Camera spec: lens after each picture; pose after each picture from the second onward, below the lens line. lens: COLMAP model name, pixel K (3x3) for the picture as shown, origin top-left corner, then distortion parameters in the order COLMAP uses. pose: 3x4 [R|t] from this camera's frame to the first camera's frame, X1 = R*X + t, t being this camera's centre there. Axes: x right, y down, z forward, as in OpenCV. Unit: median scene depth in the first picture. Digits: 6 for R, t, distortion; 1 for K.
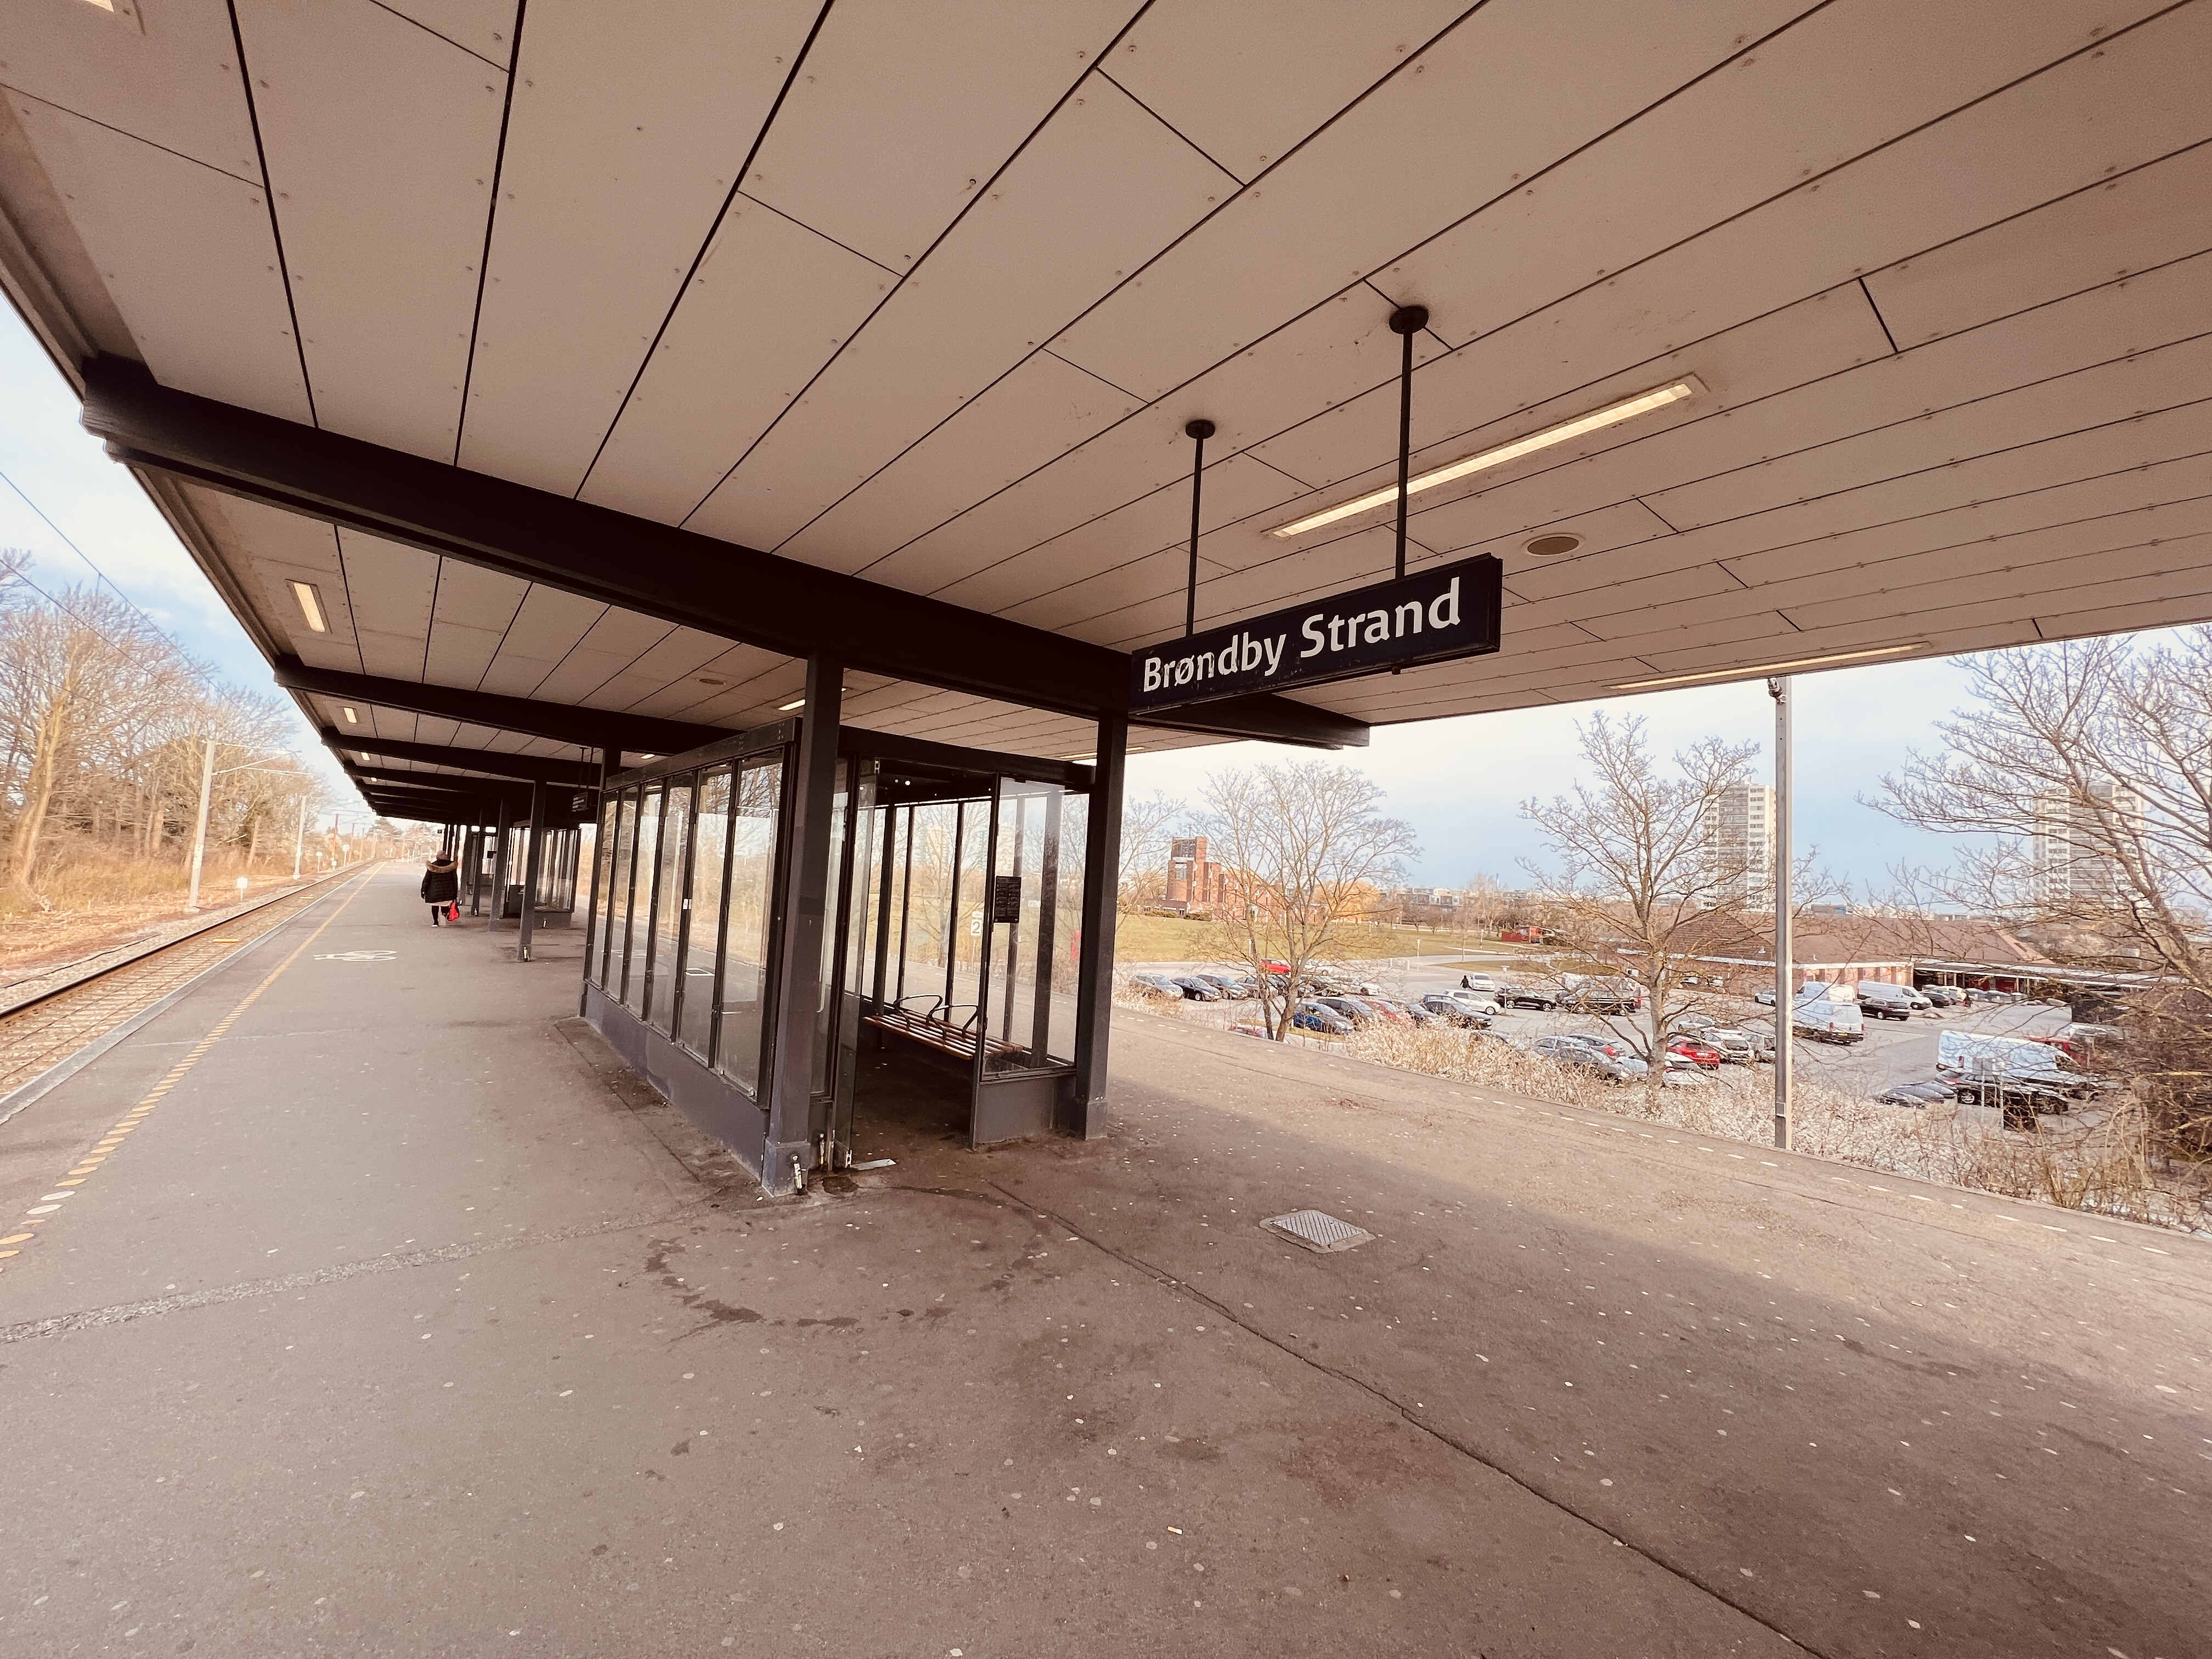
lens RADIAL K [[886.5, 0, 1106.0], [0, 886.5, 838.9], [0, 0, 1]] dist [-0.002597, -0.000224]
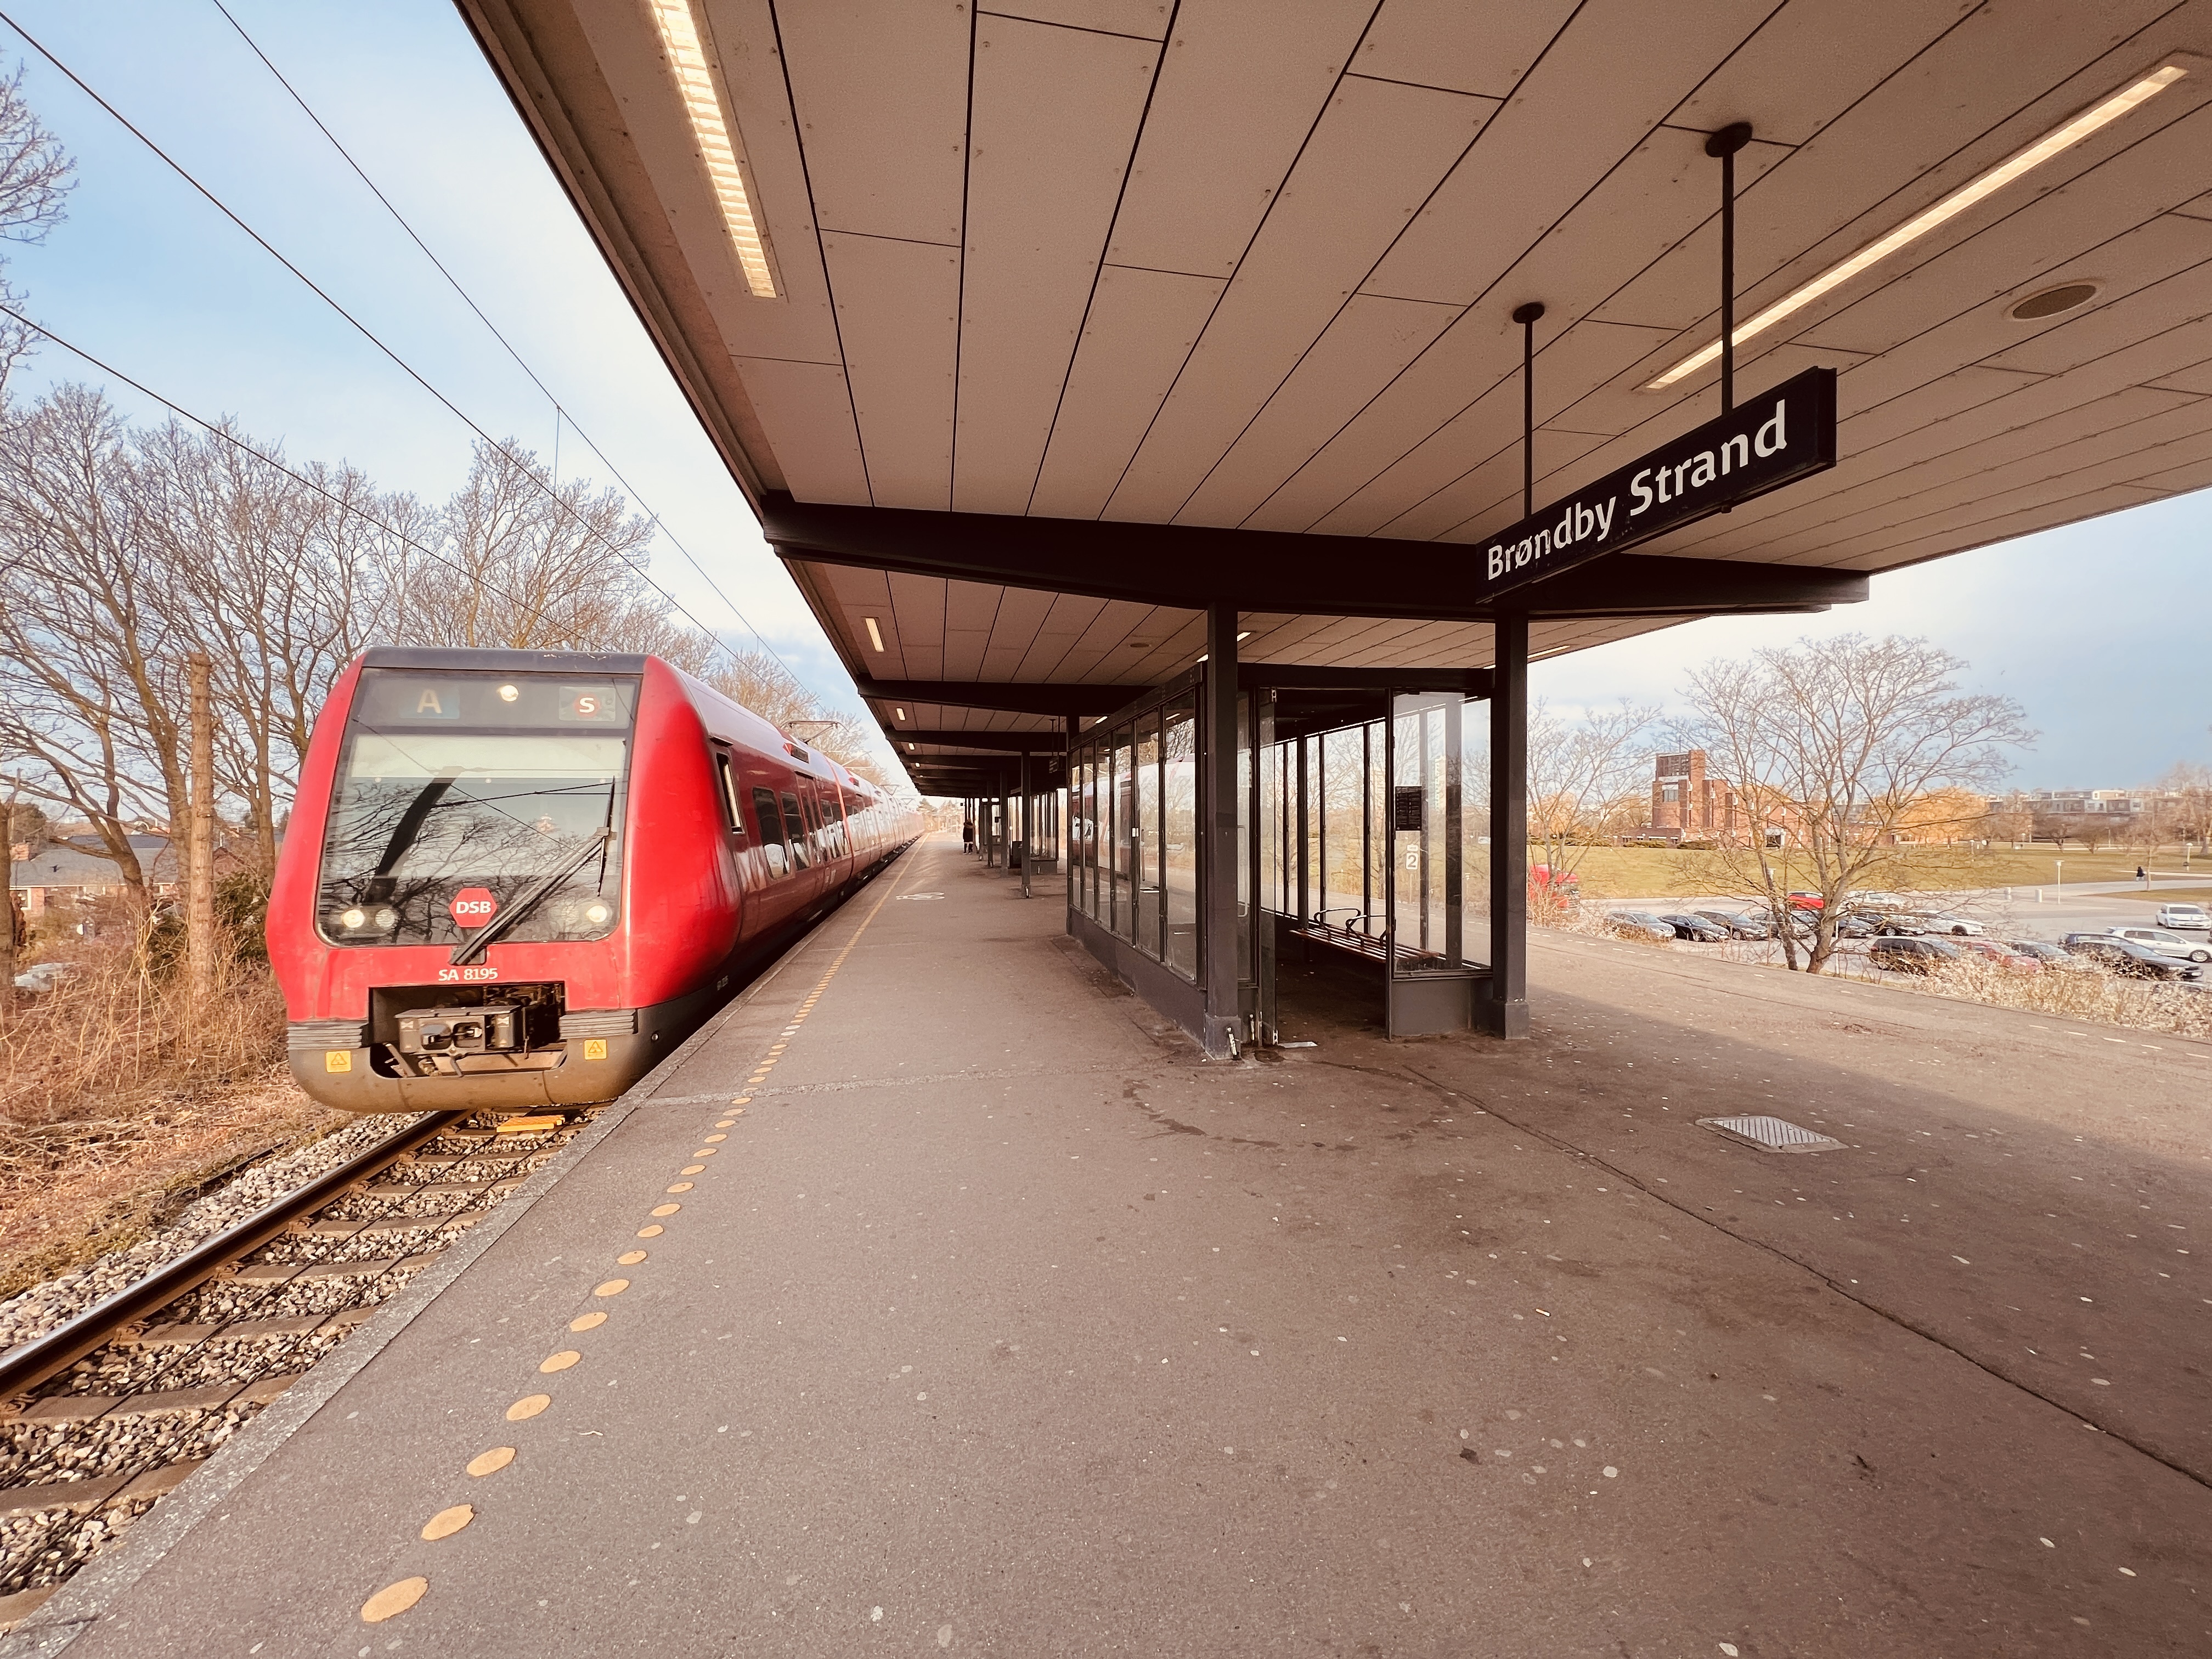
lens RADIAL K [[867.9, 0, 1104.7], [0, 867.9, 839.4], [0, 0, 1]] dist [-0.005528, 0.000276]
pose [[0.882897, -0.052269, -0.466649, 0.067653], [0.084231, 0.995295, 0.047881, 0.035967], [0.461951, -0.081580, 0.883146, -0.103972]]
